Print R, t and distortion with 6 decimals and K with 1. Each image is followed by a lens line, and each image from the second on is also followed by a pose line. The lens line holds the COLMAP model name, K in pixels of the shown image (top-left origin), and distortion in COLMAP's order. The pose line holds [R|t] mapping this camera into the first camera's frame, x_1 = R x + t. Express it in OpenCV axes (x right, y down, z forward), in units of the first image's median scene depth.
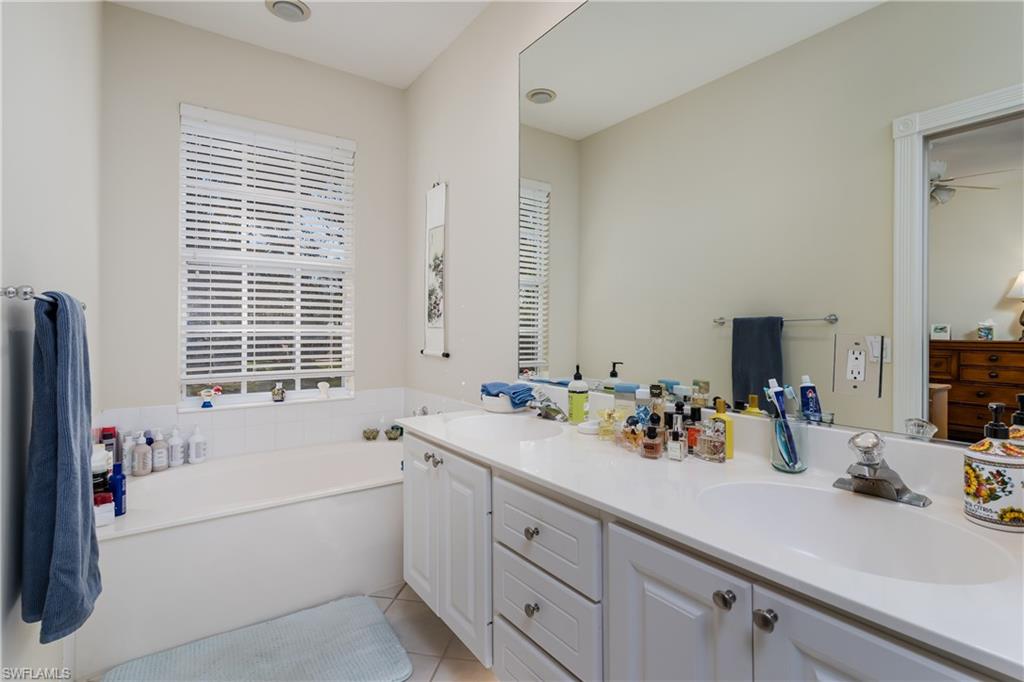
lens RADIAL K [[502.0, 0, 519.9], [0, 502.0, 319.4], [0, 0, 1]] dist [-0.004991, -0.000393]
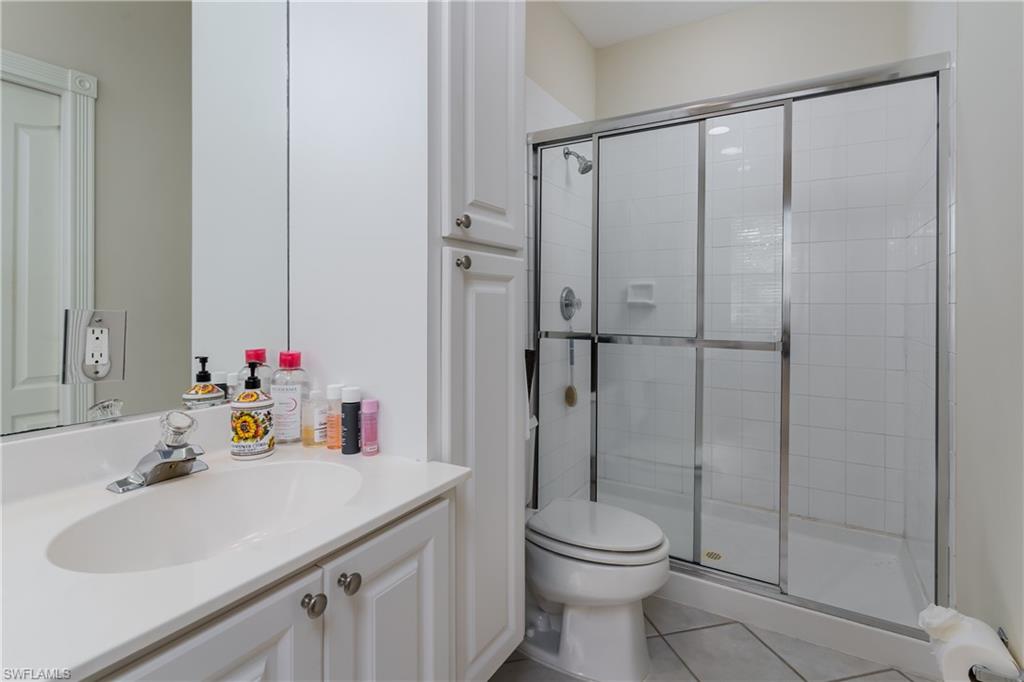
lens RADIAL K [[502.0, 0, 519.9], [0, 502.0, 319.4], [0, 0, 1]] dist [-0.004991, -0.000393]
pose [[-0.413565, -0.026123, 0.910100, -0.475396], [-0.008331, 0.999655, 0.024907, 0.026999], [-0.910437, 0.002718, -0.413640, 0.918346]]
